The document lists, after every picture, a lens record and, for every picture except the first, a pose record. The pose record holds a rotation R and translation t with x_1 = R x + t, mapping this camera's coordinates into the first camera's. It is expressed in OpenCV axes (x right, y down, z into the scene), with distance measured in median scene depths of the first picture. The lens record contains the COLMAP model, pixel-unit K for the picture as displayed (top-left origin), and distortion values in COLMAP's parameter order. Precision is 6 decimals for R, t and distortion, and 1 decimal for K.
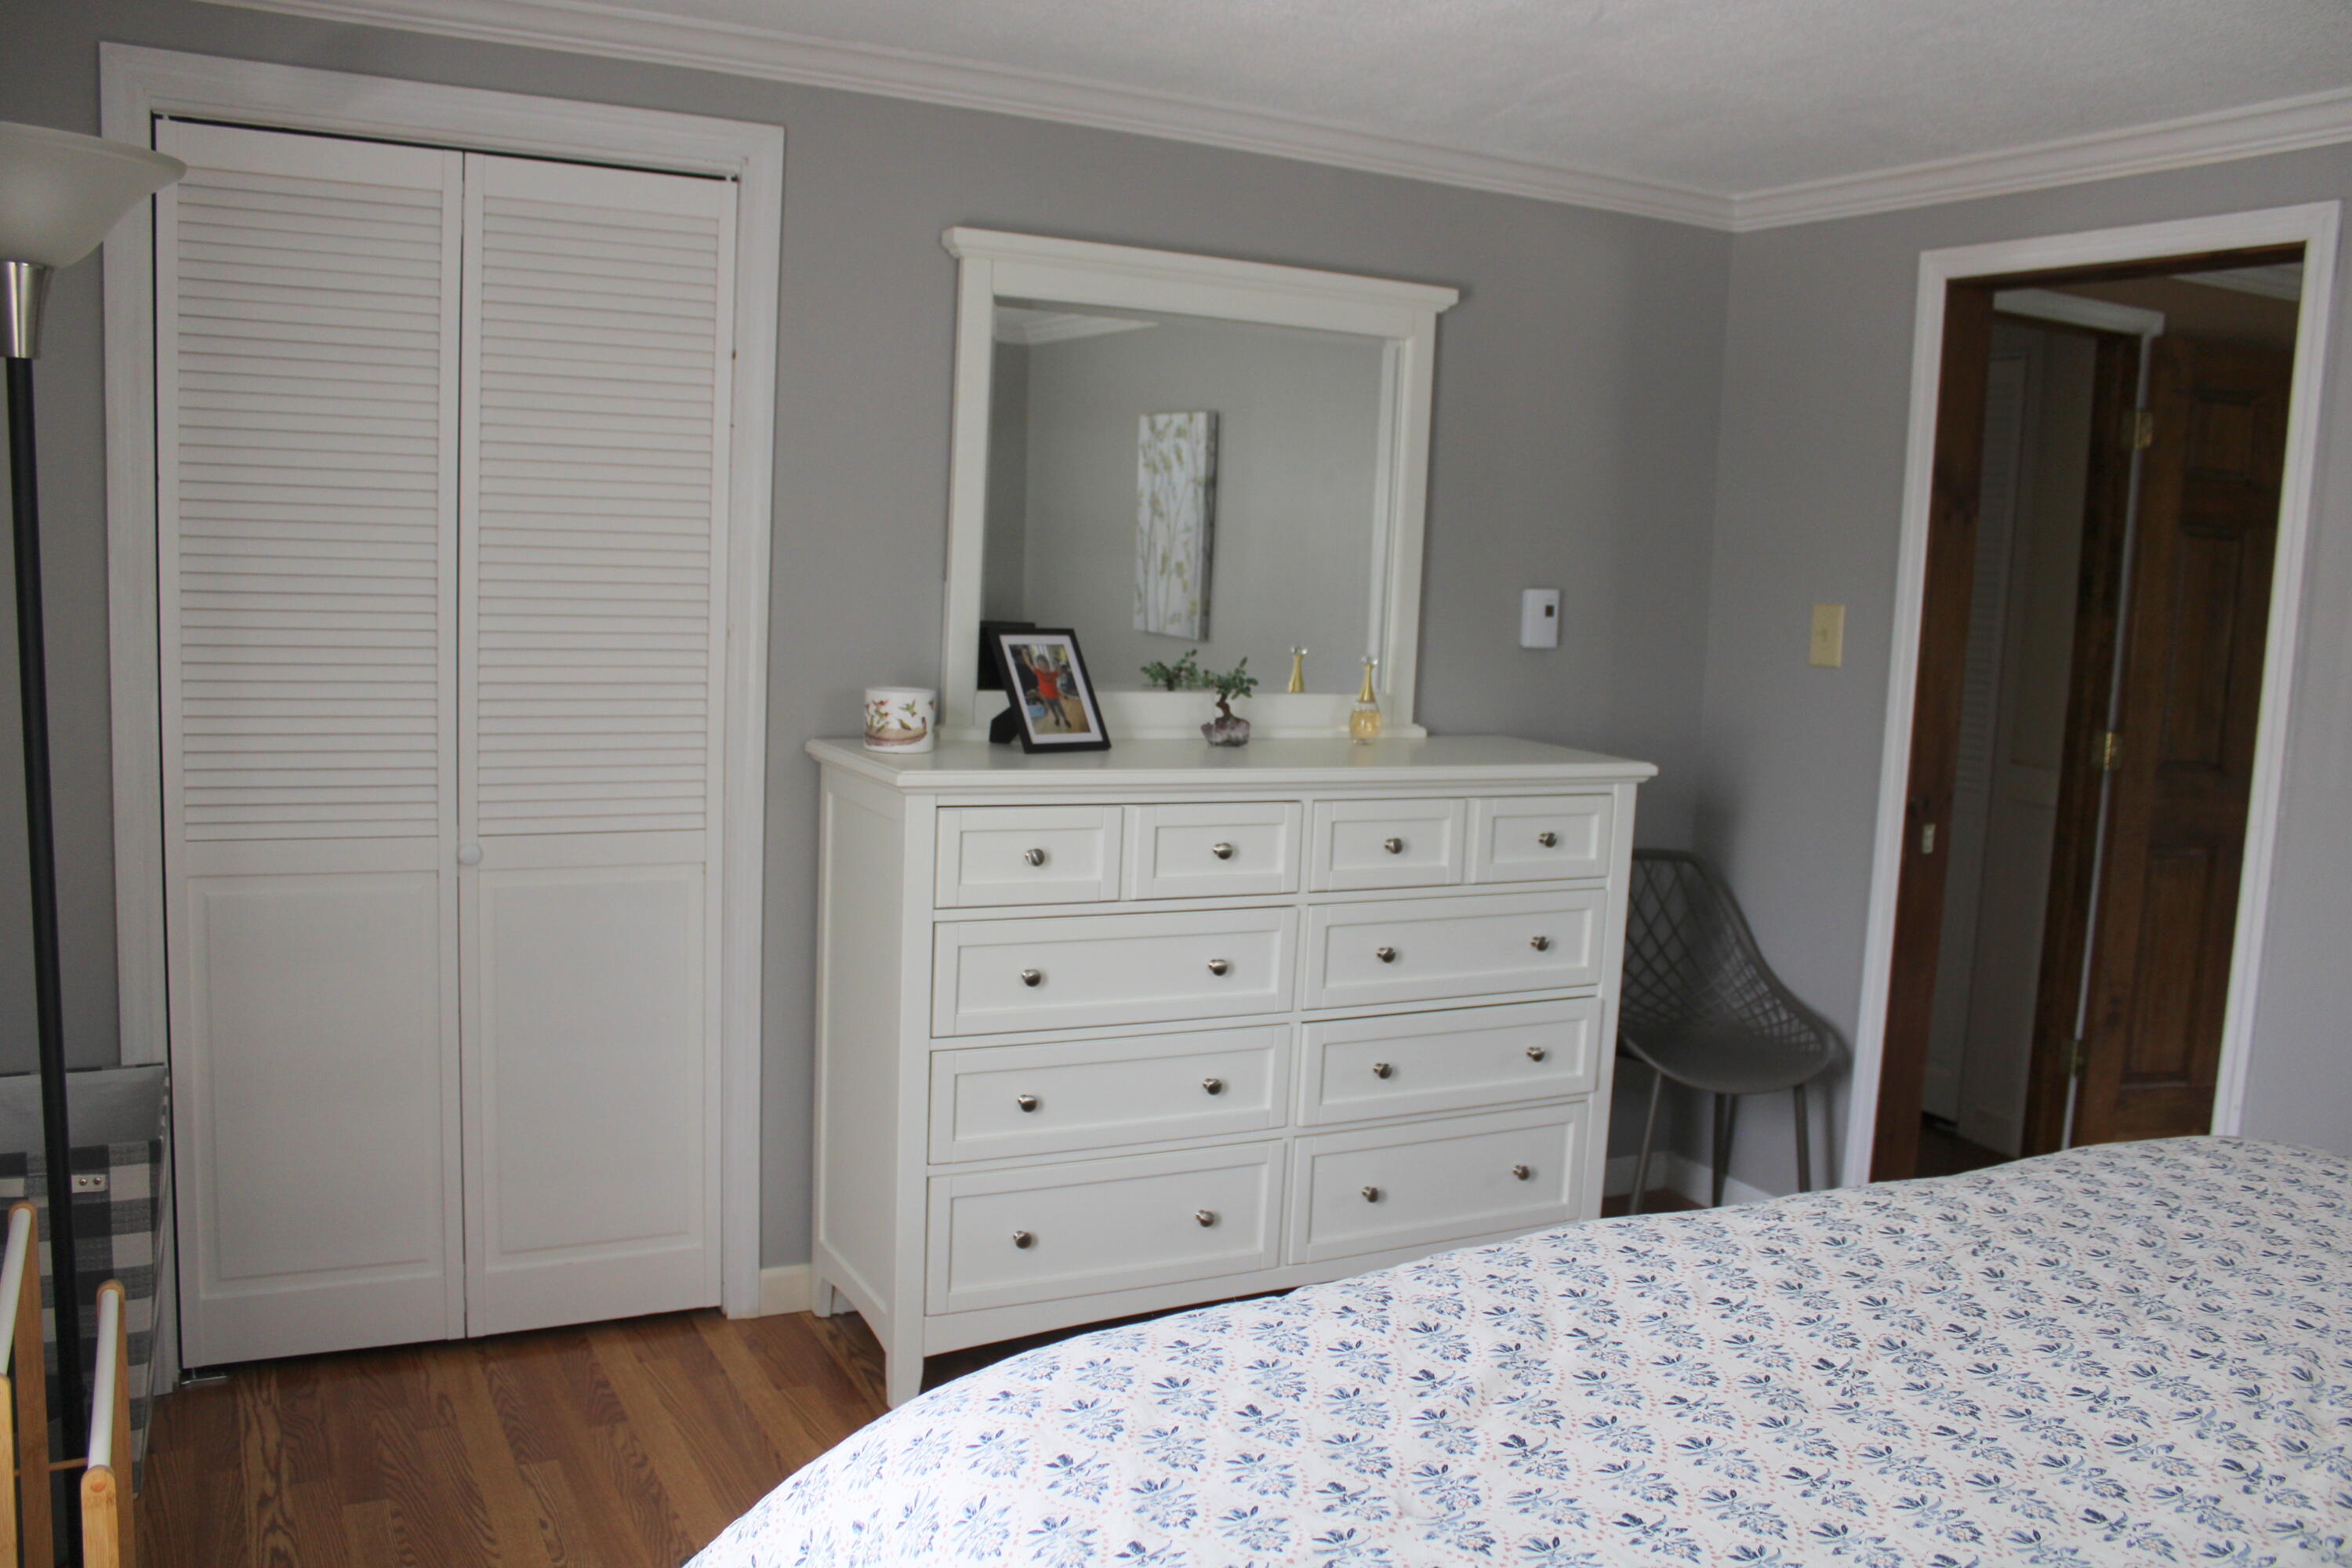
lens RADIAL K [[1958.2, 0, 1176.0], [0, 1958.2, 784.0], [0, 0, 1]] dist [-0.167114, 0.149042]
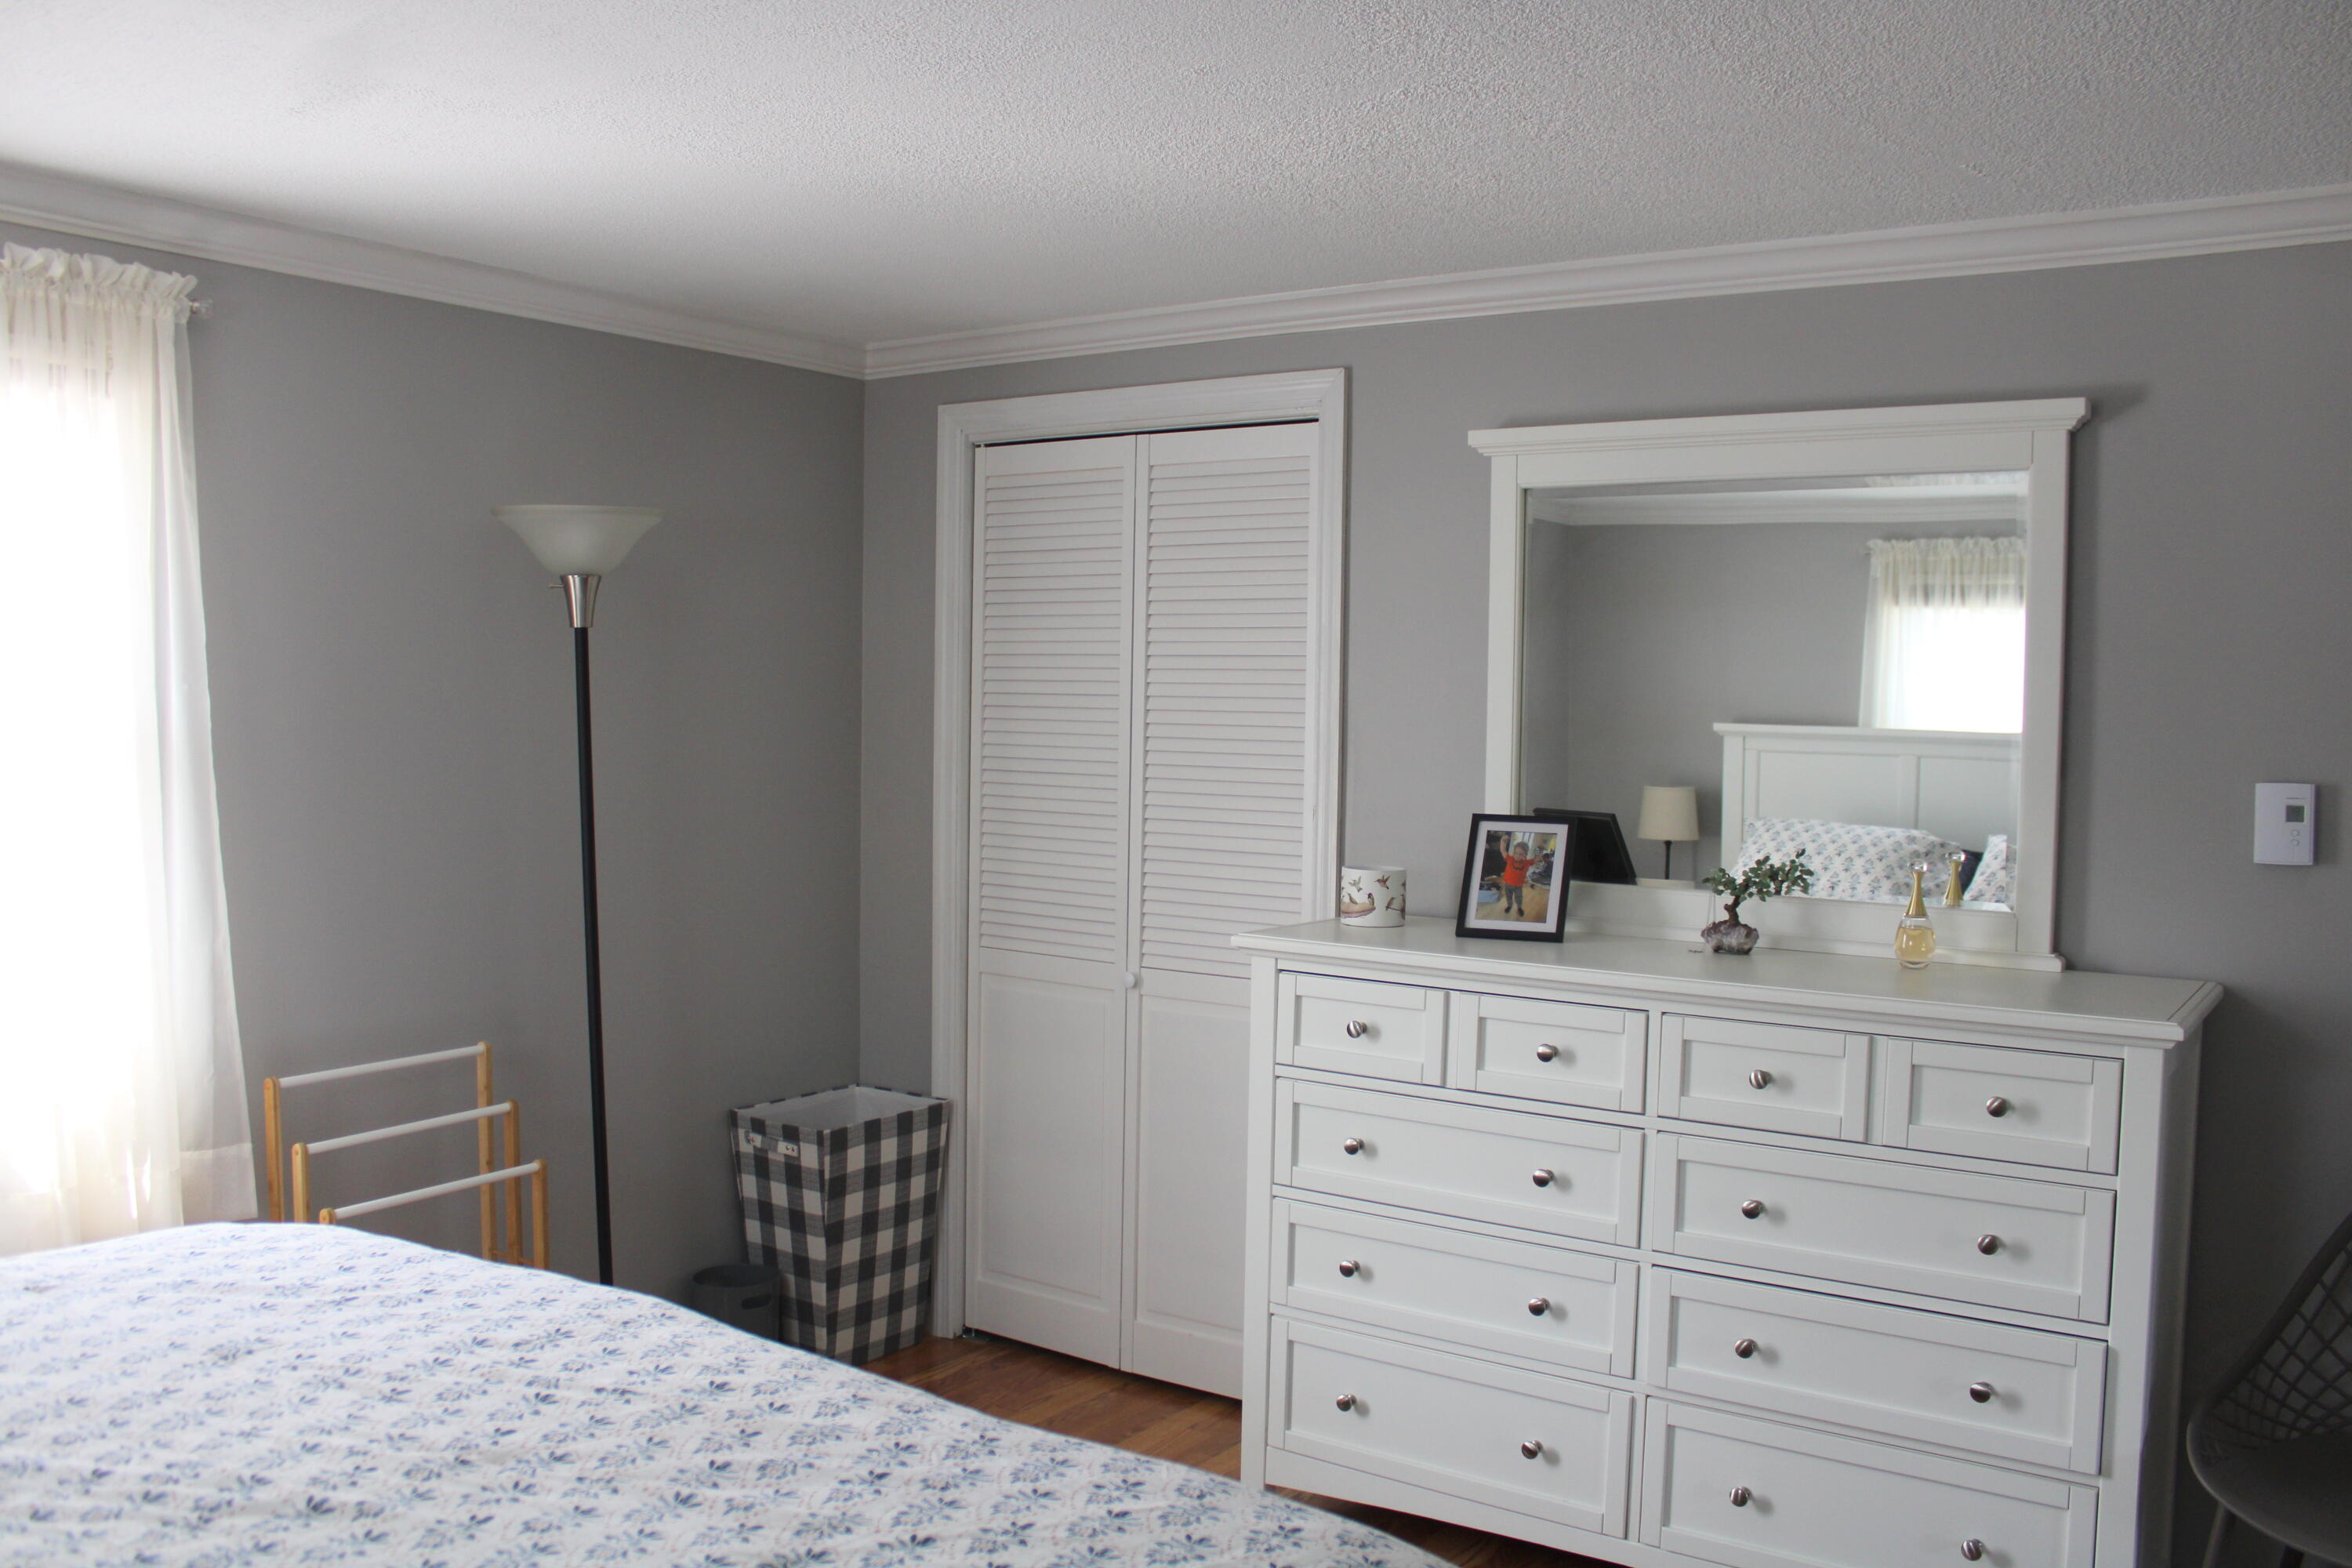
lens RADIAL K [[1958.2, 0, 1176.0], [0, 1958.2, 784.0], [0, 0, 1]] dist [-0.167114, 0.149042]
pose [[0.468782, 0.001200, -0.883313, 0.732166], [-0.104697, 0.993025, -0.054214, -0.023585], [0.877087, 0.117894, 0.465638, 0.385396]]
